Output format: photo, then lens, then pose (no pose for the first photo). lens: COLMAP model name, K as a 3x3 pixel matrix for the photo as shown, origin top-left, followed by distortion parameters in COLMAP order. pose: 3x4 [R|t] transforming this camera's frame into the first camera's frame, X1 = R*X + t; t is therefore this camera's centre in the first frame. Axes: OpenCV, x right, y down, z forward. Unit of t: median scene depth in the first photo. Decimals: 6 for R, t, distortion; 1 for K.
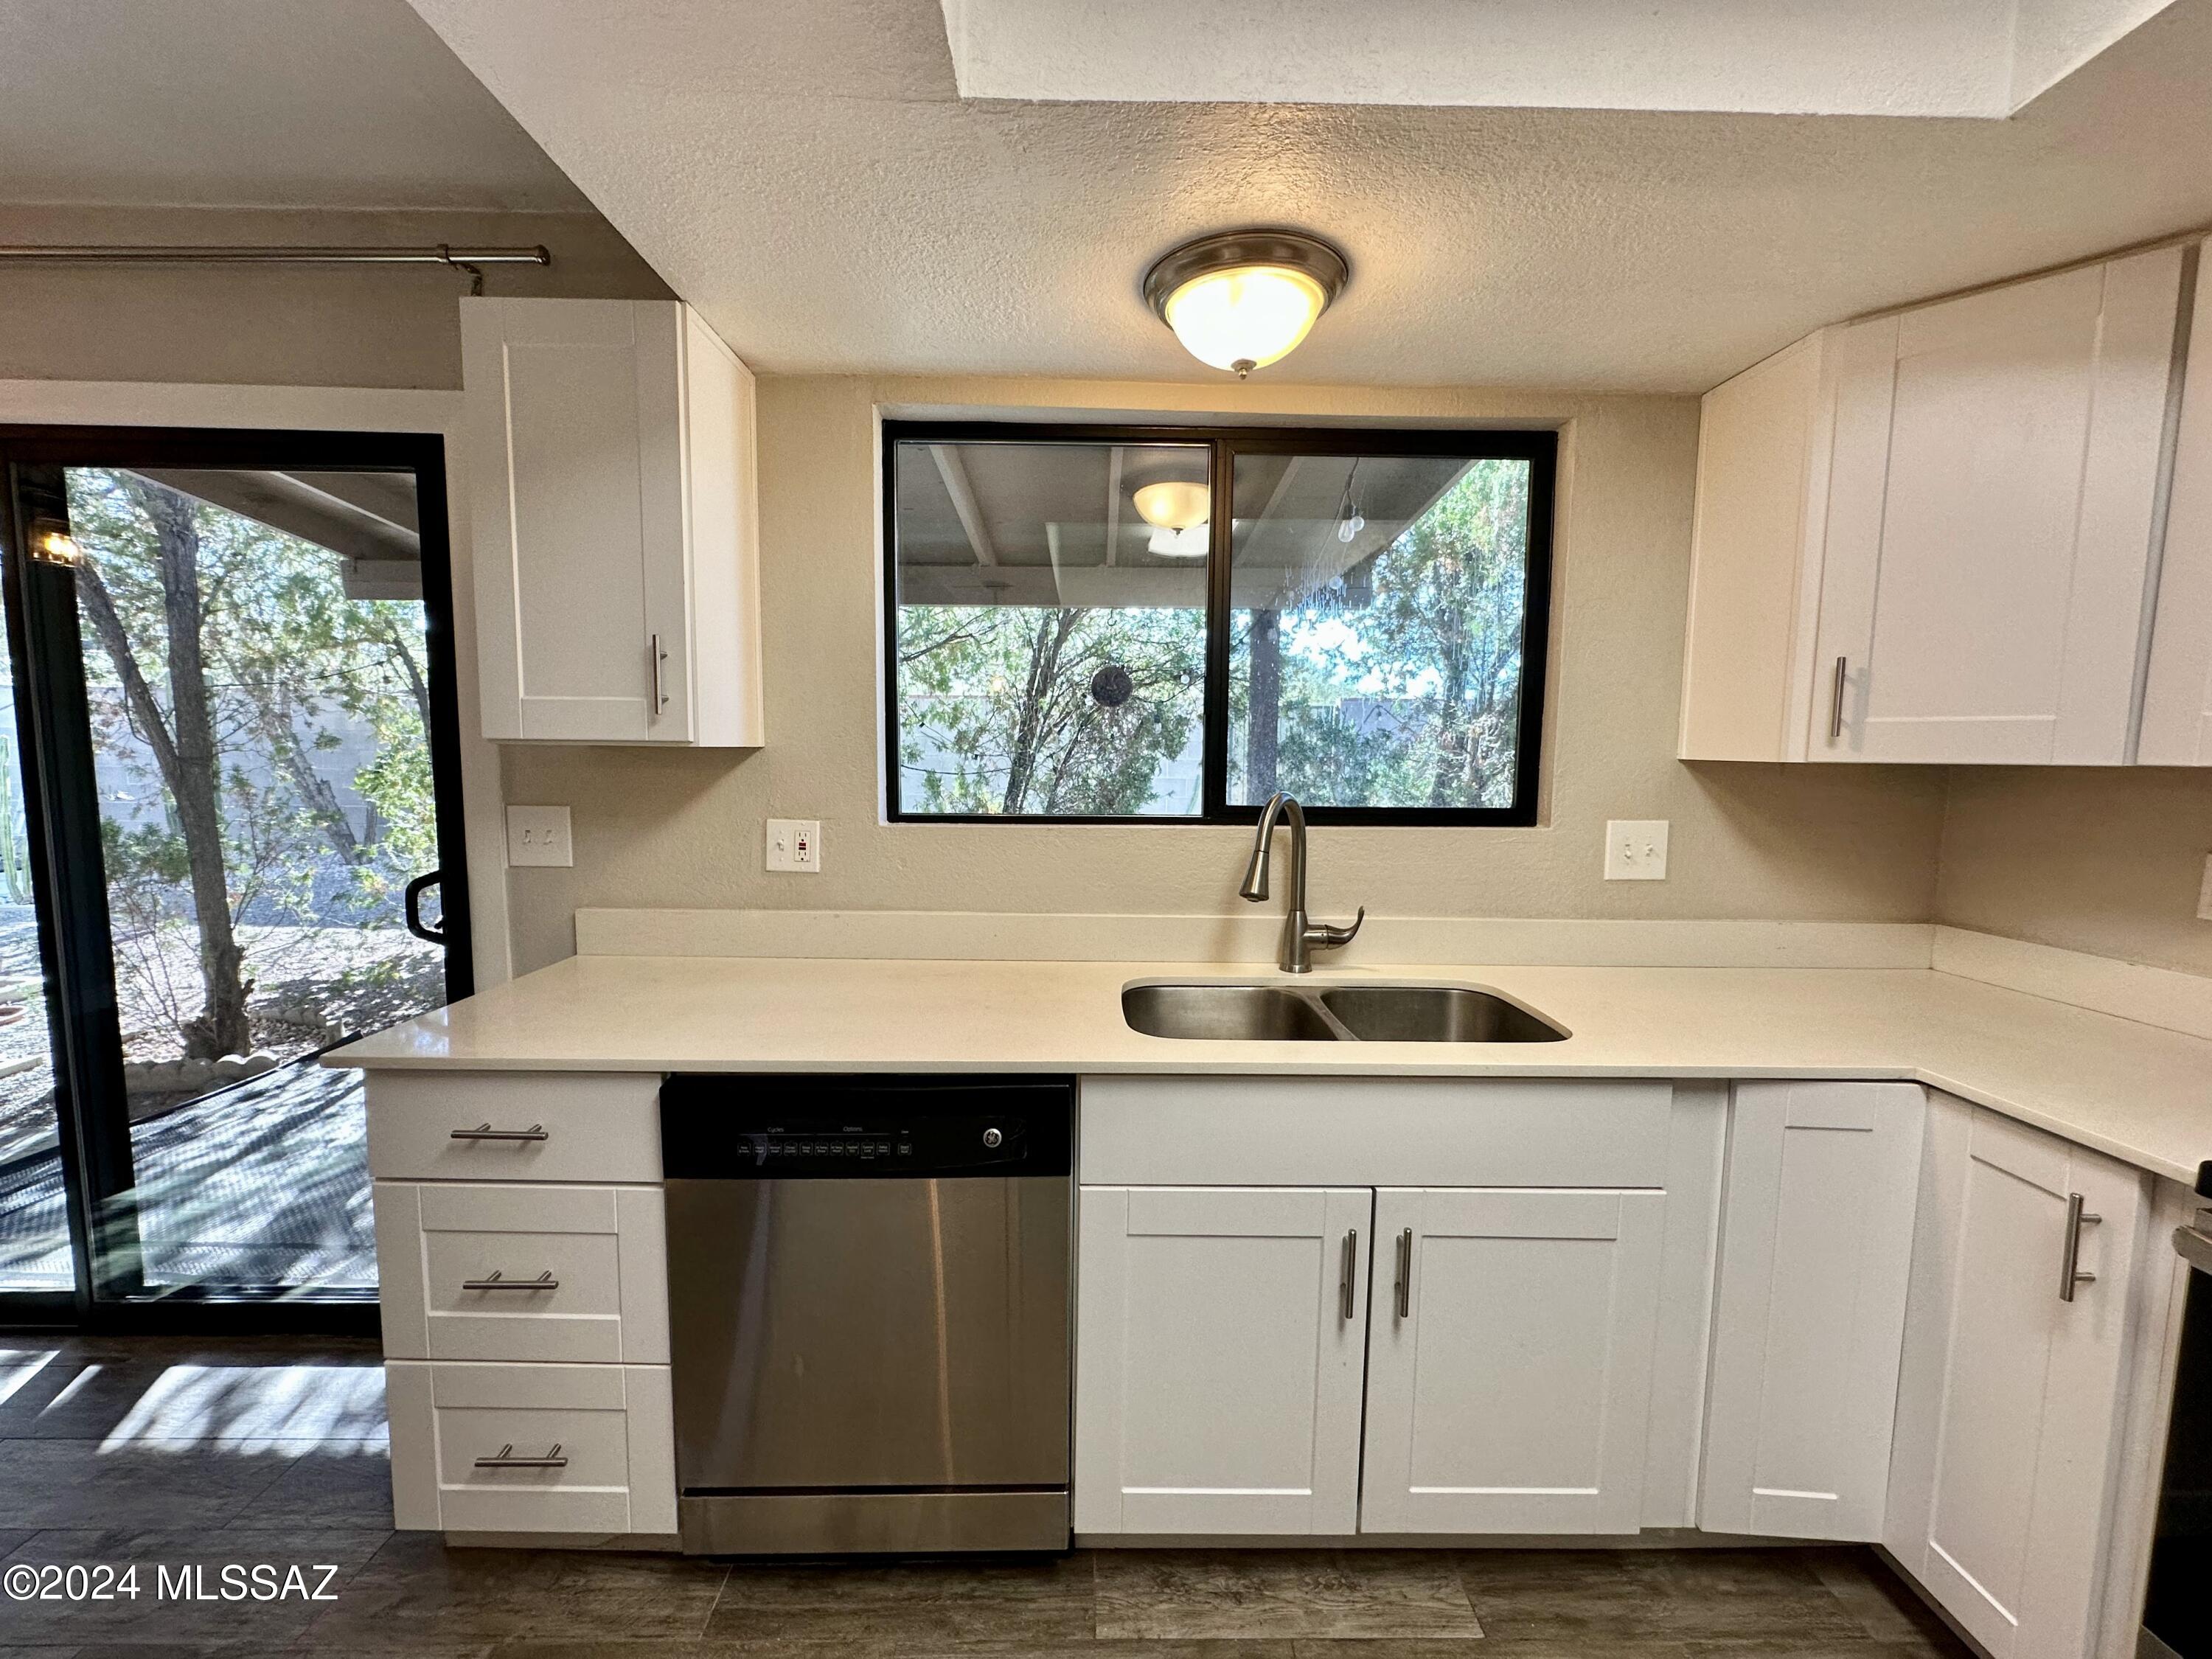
lens RADIAL K [[881.4, 0, 1102.7], [0, 881.4, 832.8], [0, 0, 1]] dist [-0.001052, 0.000075]
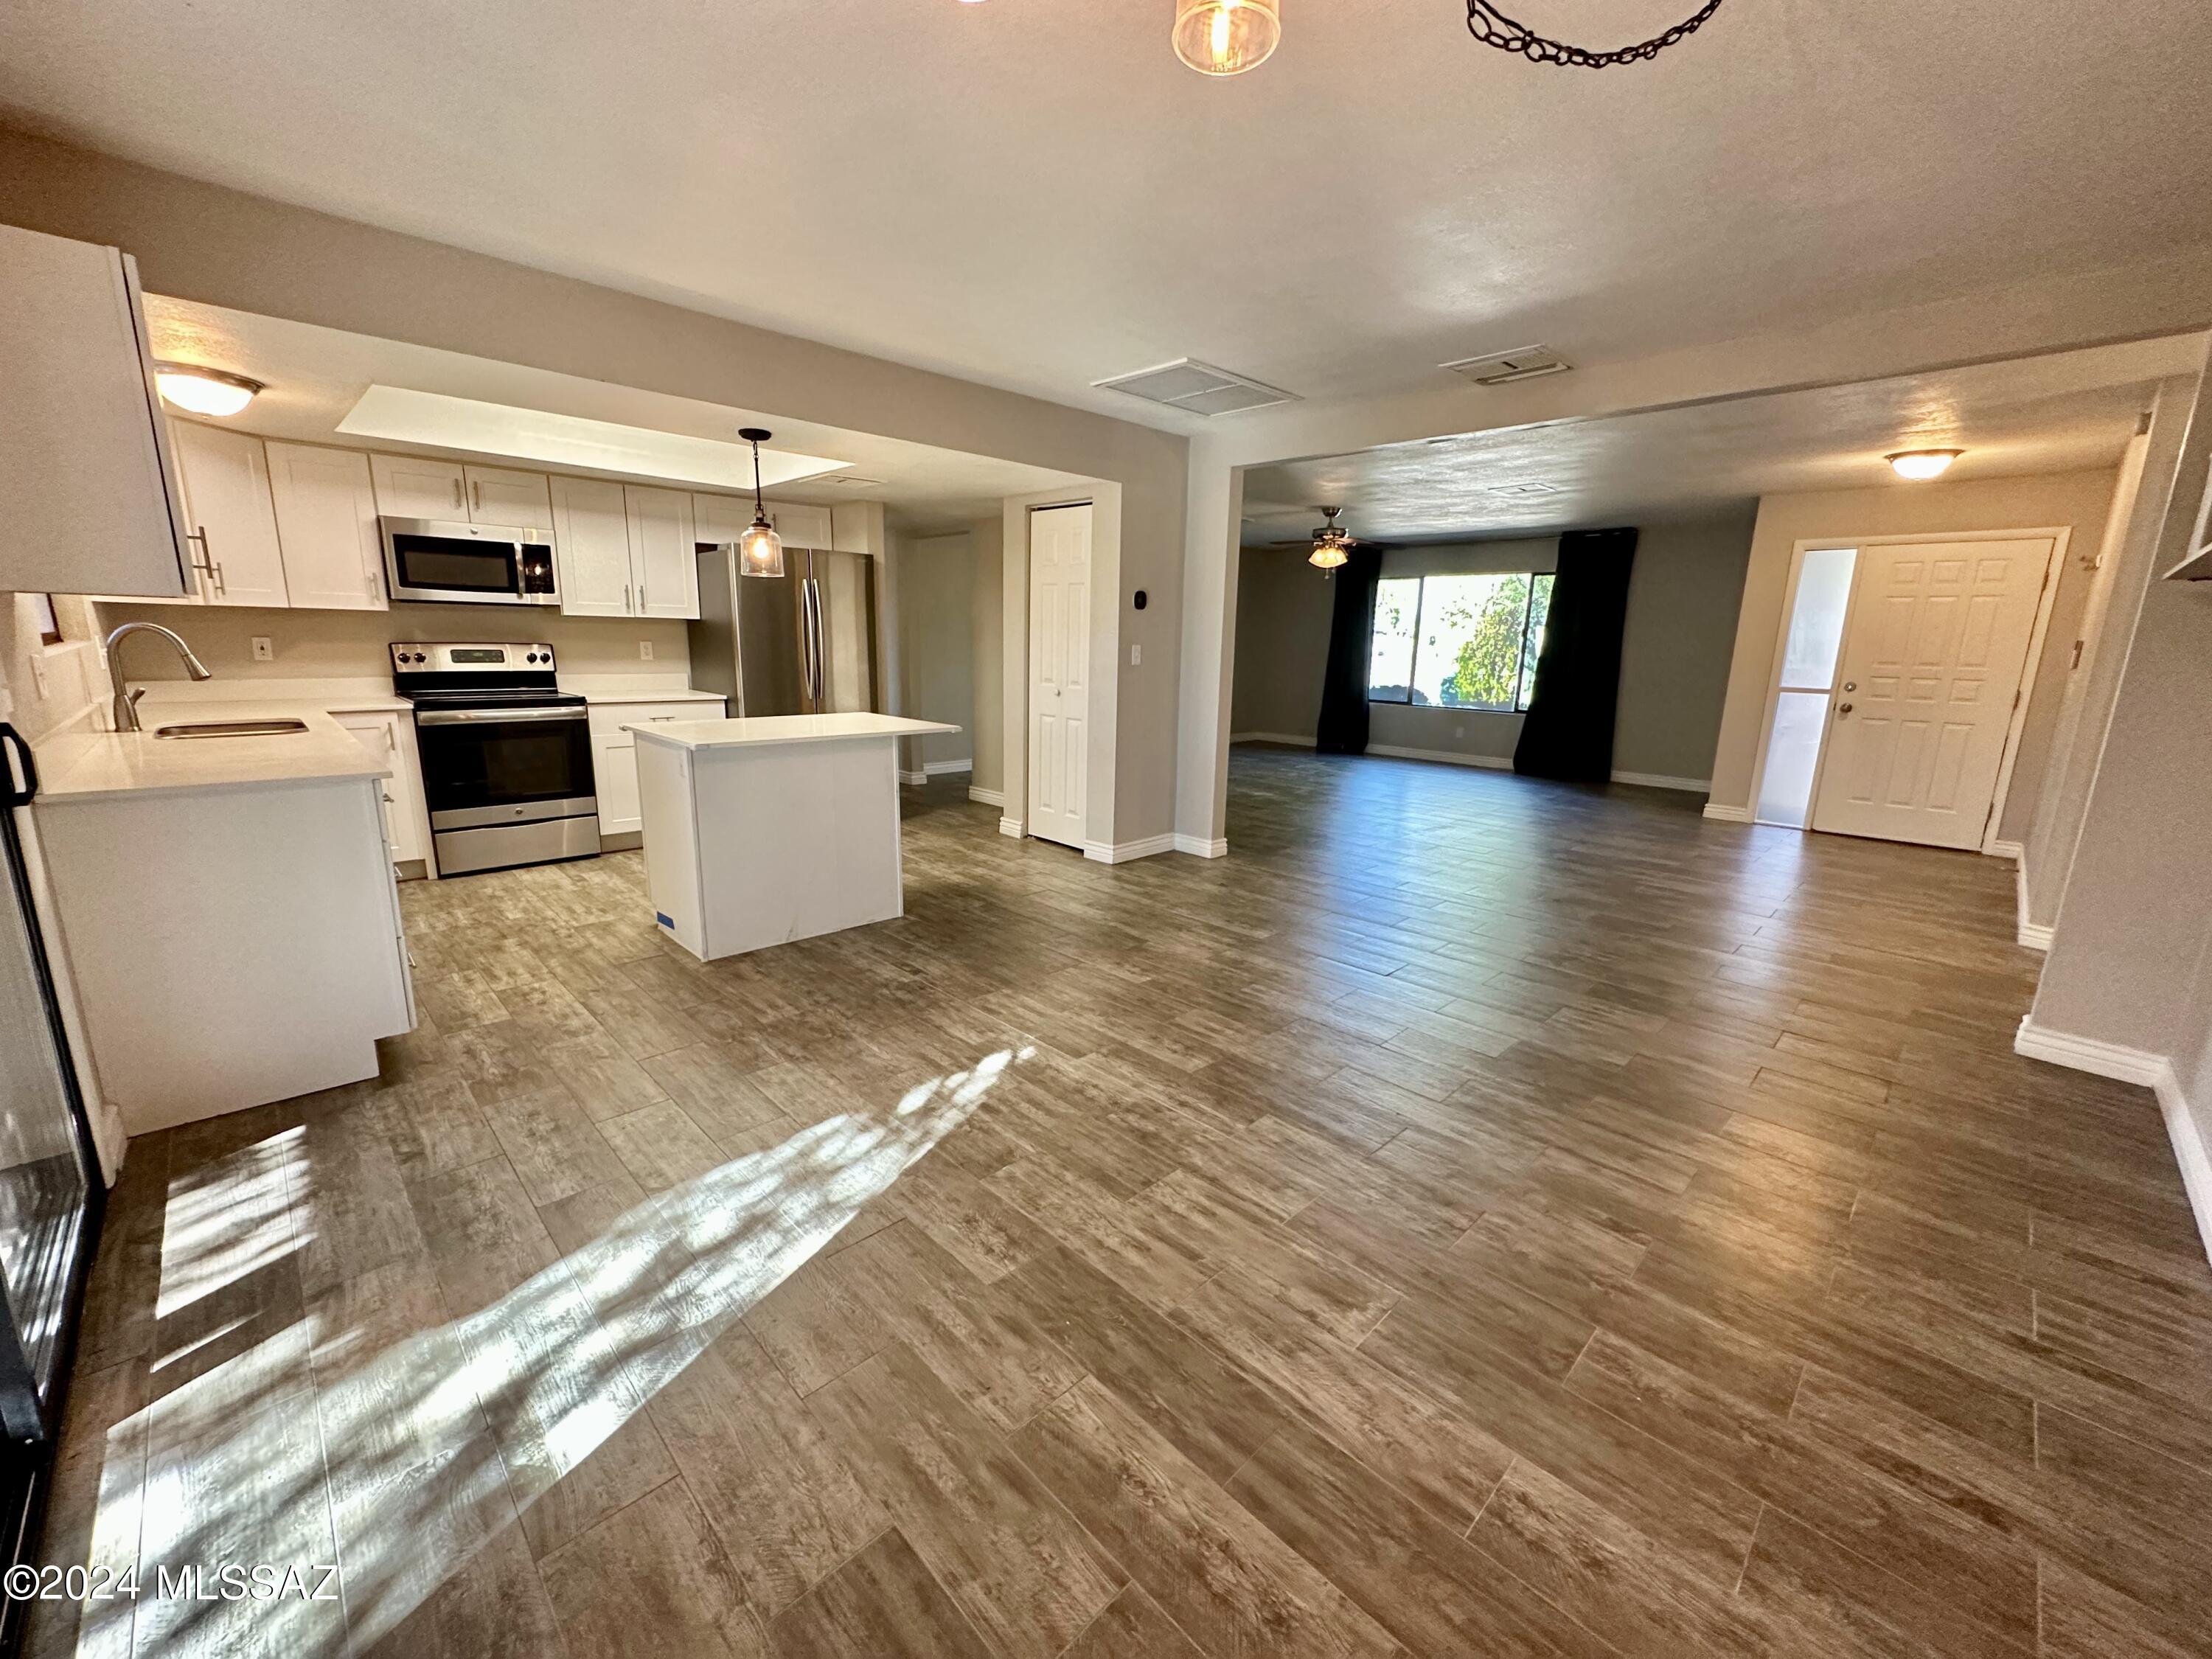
lens RADIAL K [[885.2, 0, 1107.4], [0, 885.2, 825.1], [0, 0, 1]] dist [-0.000123, 0.000037]
pose [[-0.689979, -0.181689, 0.700656, -2.813352], [0.033096, 0.959053, 0.281287, -0.107975], [-0.723073, 0.217271, -0.655713, 0.982940]]
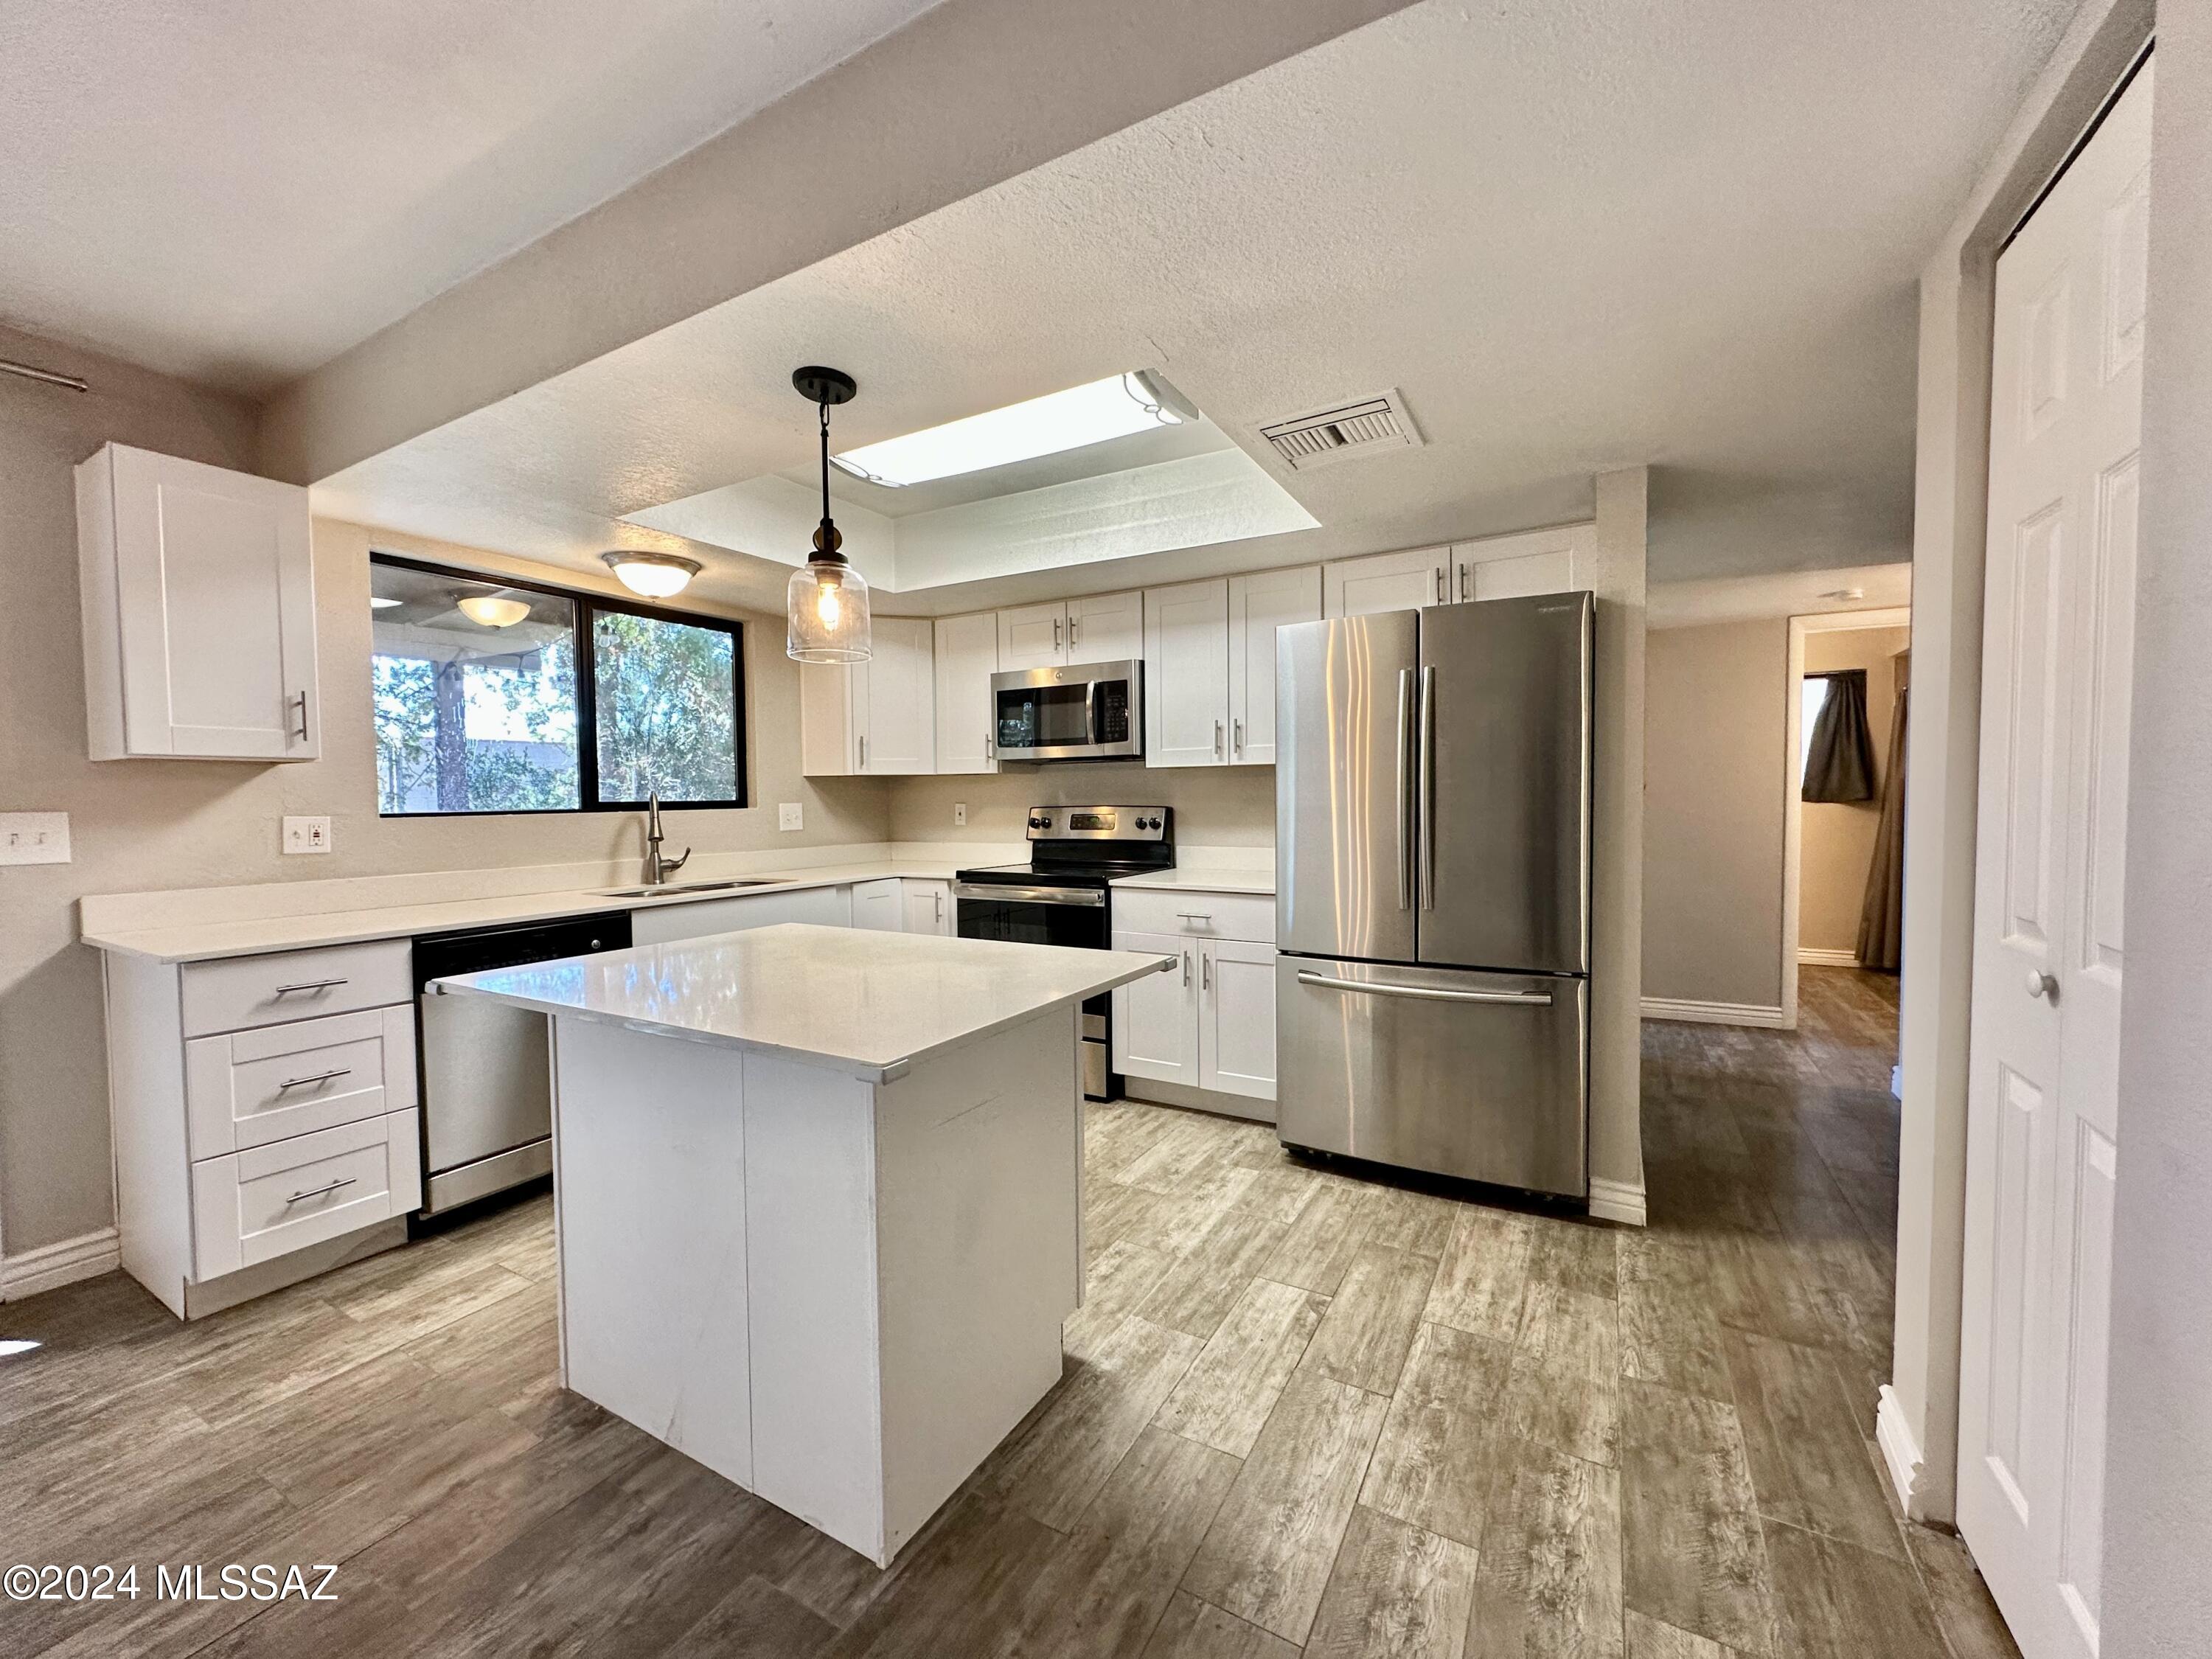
lens RADIAL K [[881.4, 0, 1102.7], [0, 881.4, 832.8], [0, 0, 1]] dist [-0.001052, 0.000075]
pose [[0.509484, -0.051952, 0.858910, -1.148649], [0.095876, 0.995388, 0.003335, 0.162504], [-0.855122, 0.080650, 0.512115, -1.021552]]
